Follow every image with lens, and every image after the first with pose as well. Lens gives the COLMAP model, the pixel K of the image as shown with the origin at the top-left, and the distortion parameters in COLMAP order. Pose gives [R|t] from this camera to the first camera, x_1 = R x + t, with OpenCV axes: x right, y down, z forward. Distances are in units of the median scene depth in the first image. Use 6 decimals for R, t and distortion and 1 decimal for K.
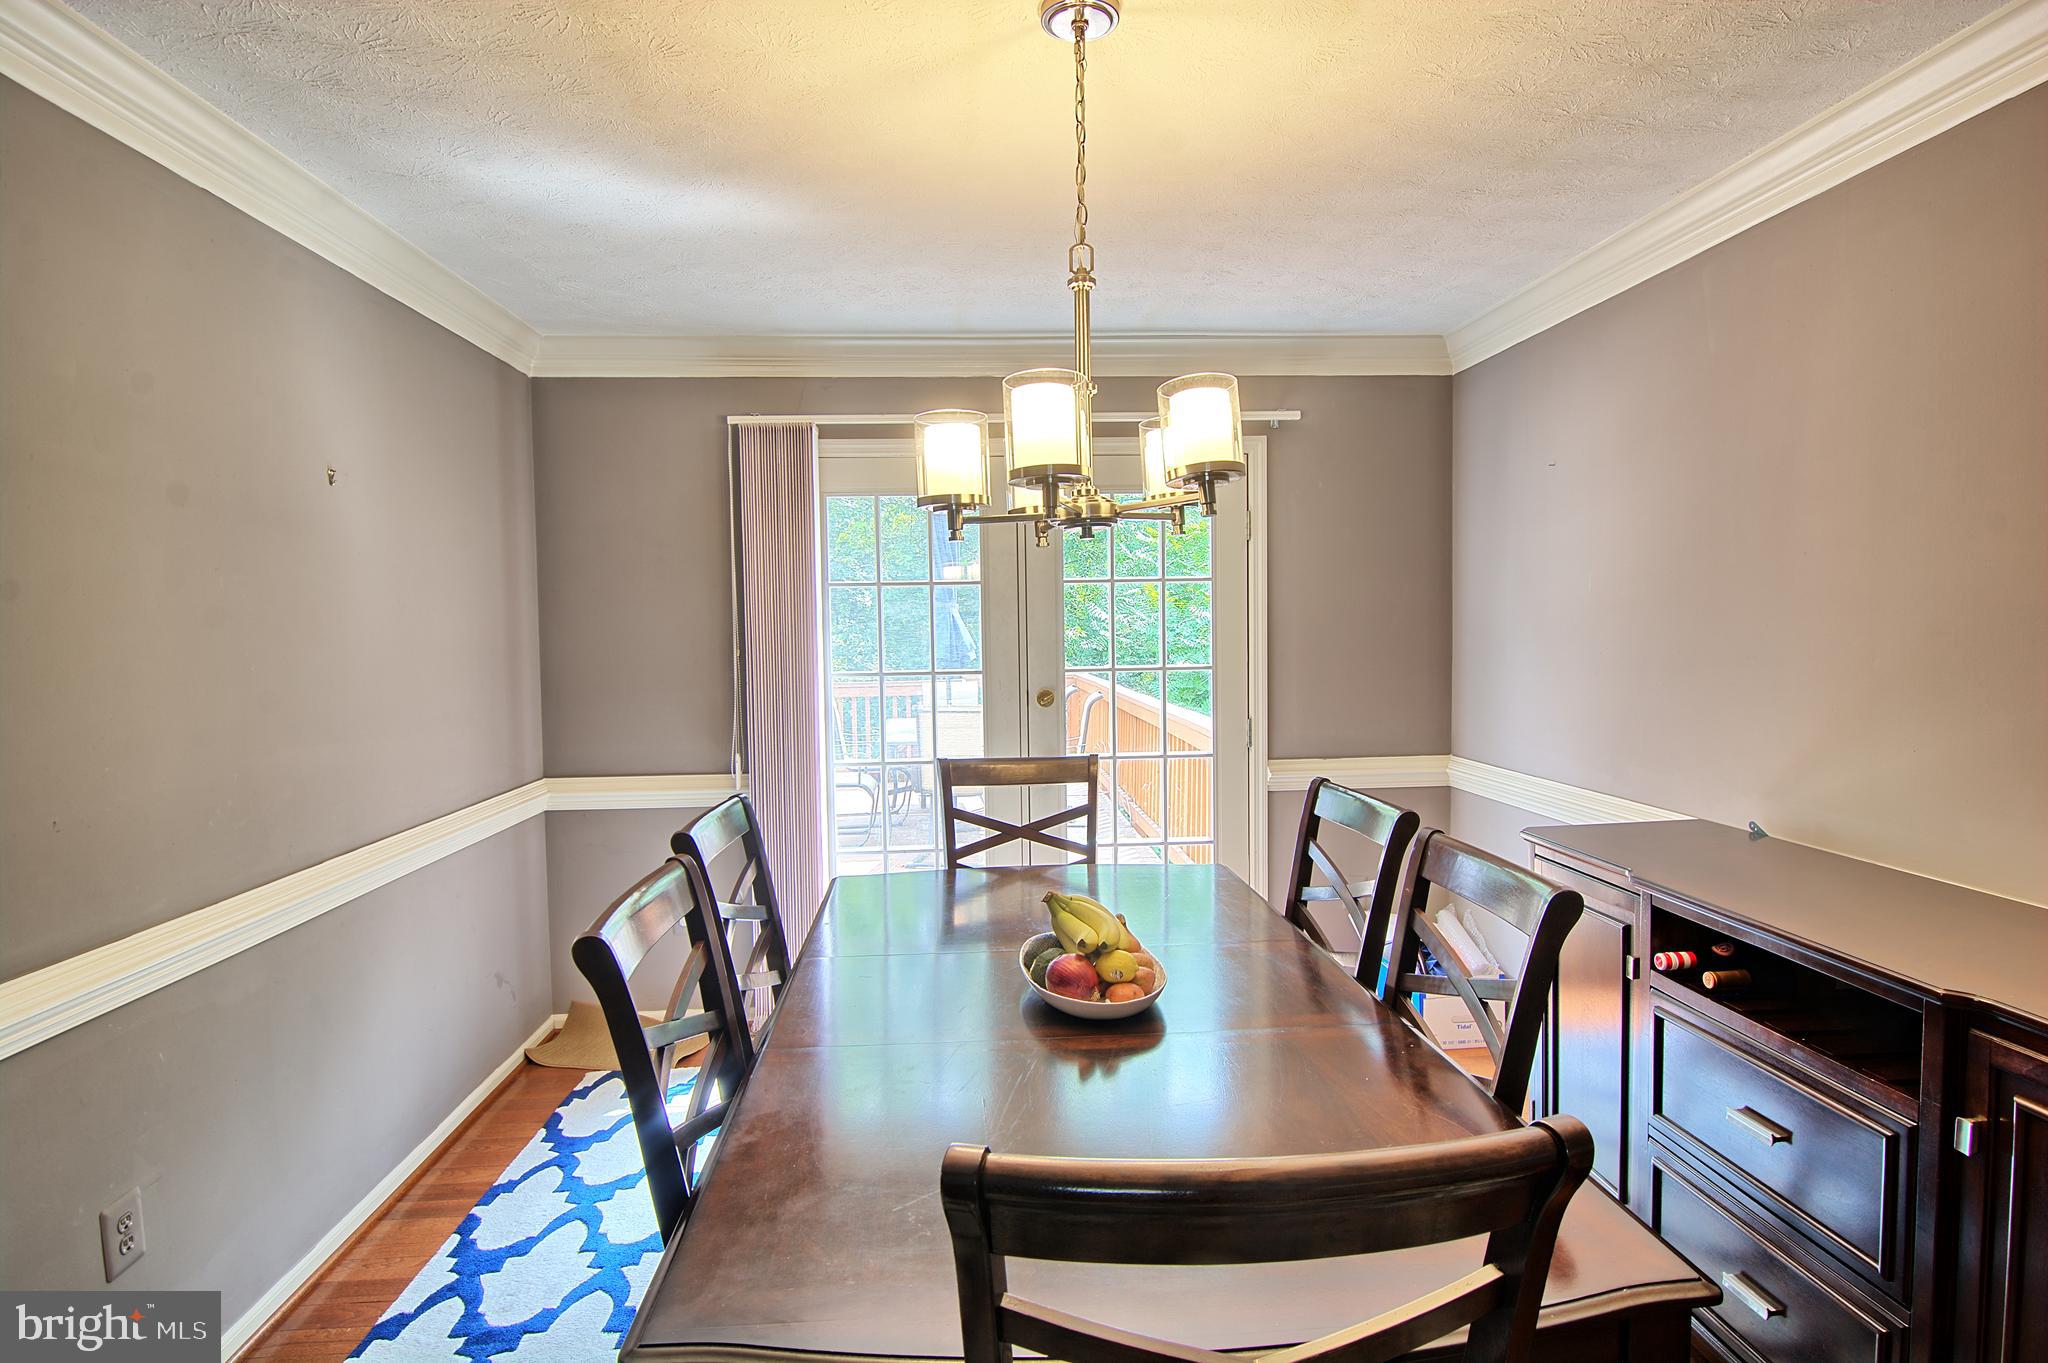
lens RADIAL K [[1069.5, 0, 1024.0], [0, 1069.5, 681.5], [0, 0, 1]] dist [0.060730, -0.000324]
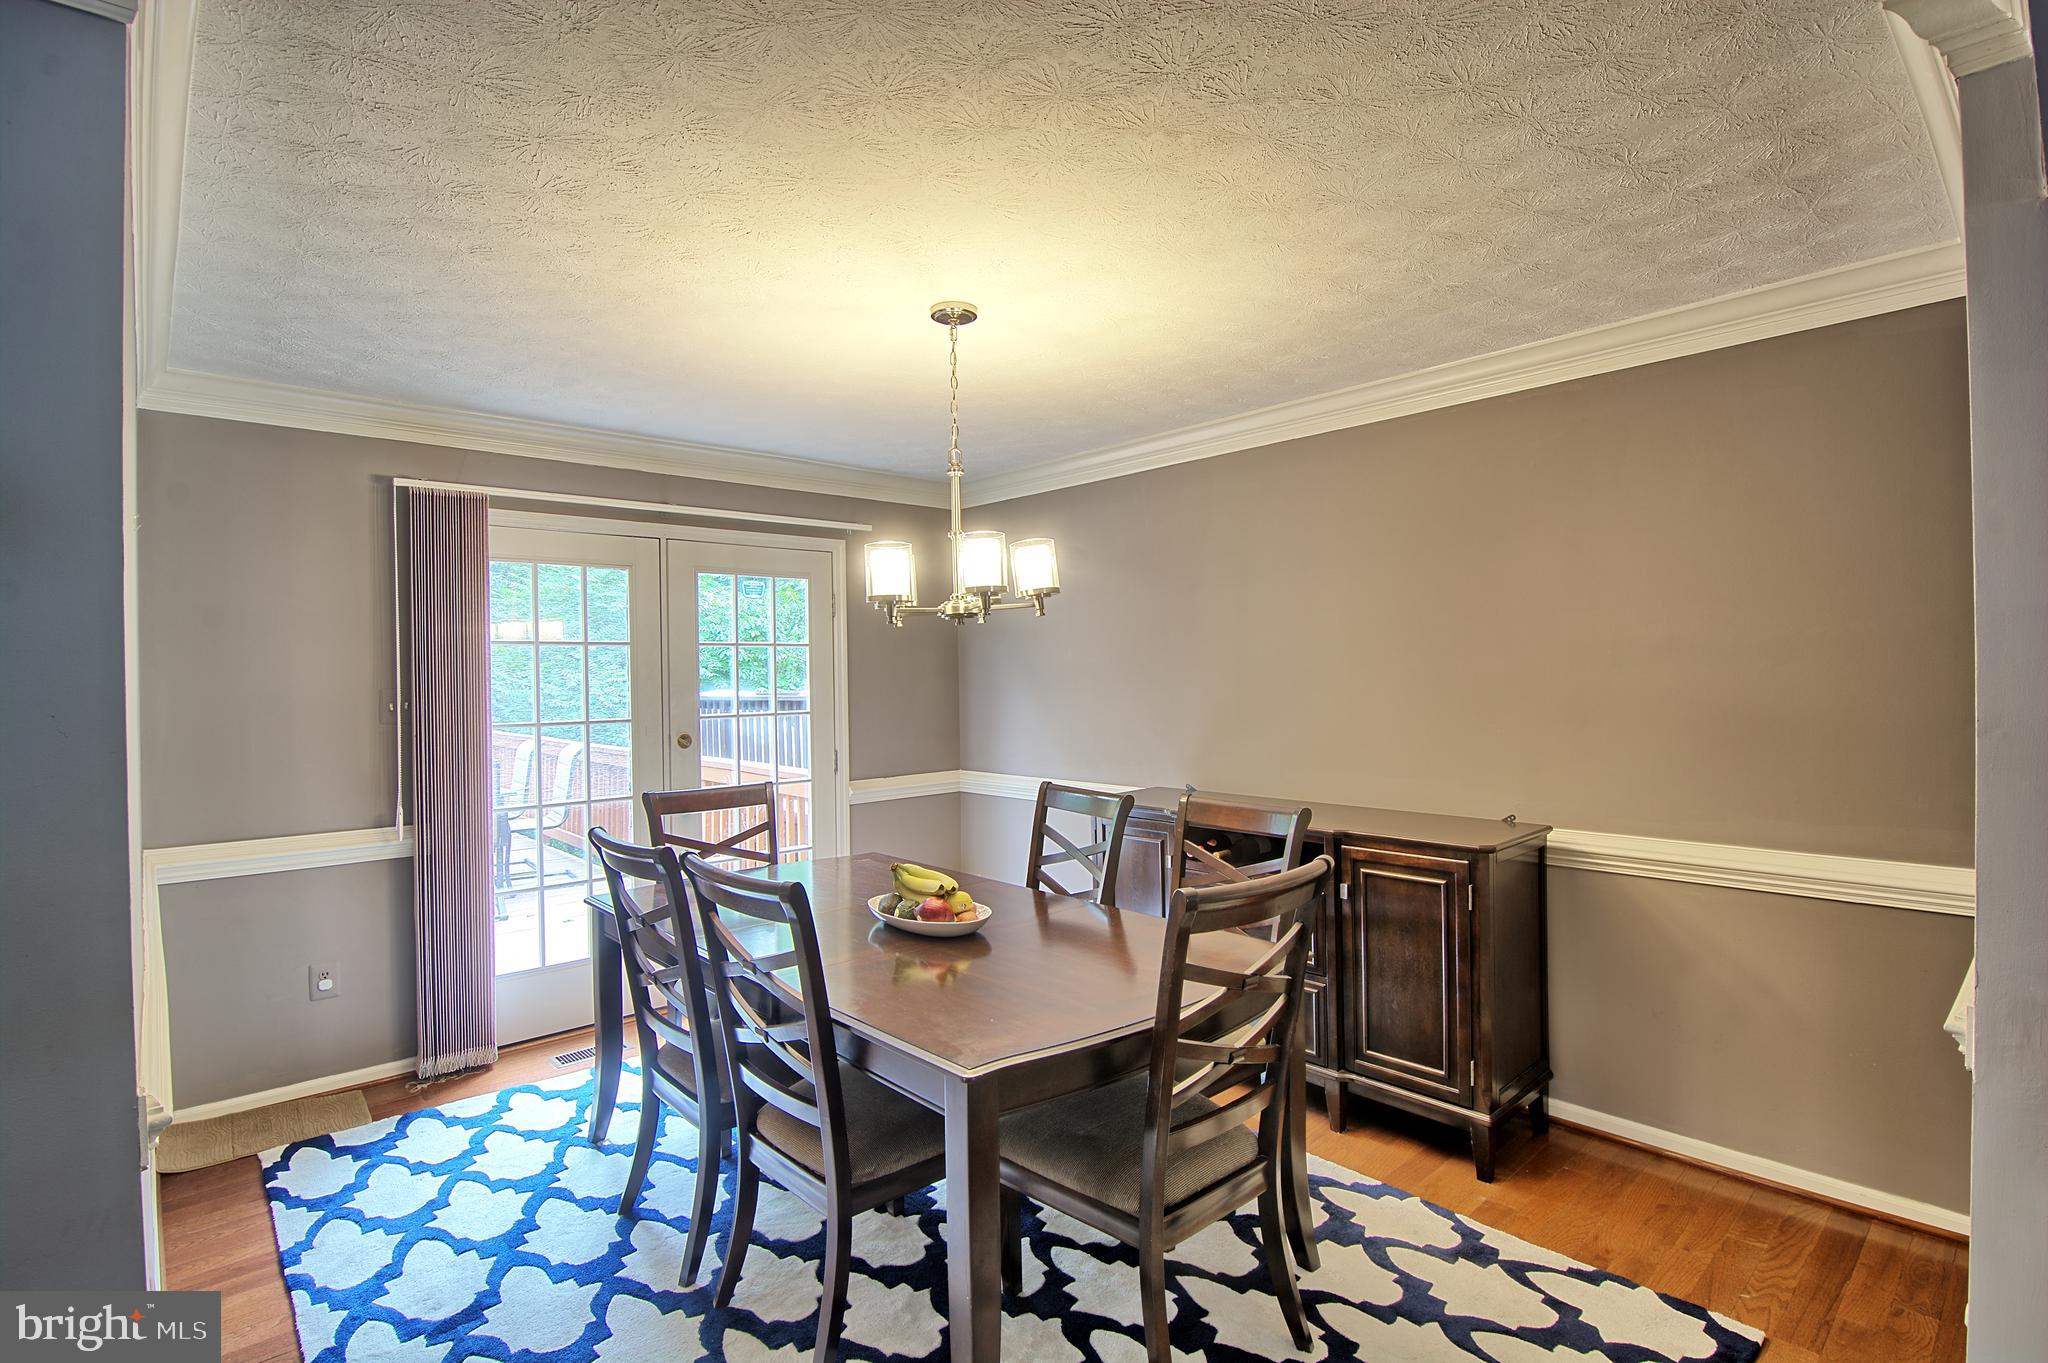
lens RADIAL K [[958.8, 0, 1024.0], [0, 958.8, 681.5], [0, 0, 1]] dist [0.002289, 0.001128]
pose [[0.780573, 0.002283, 0.625060, -0.423505], [0.030203, 0.998687, -0.041365, 0.005381], [-0.624335, 0.051167, 0.779480, -0.092289]]
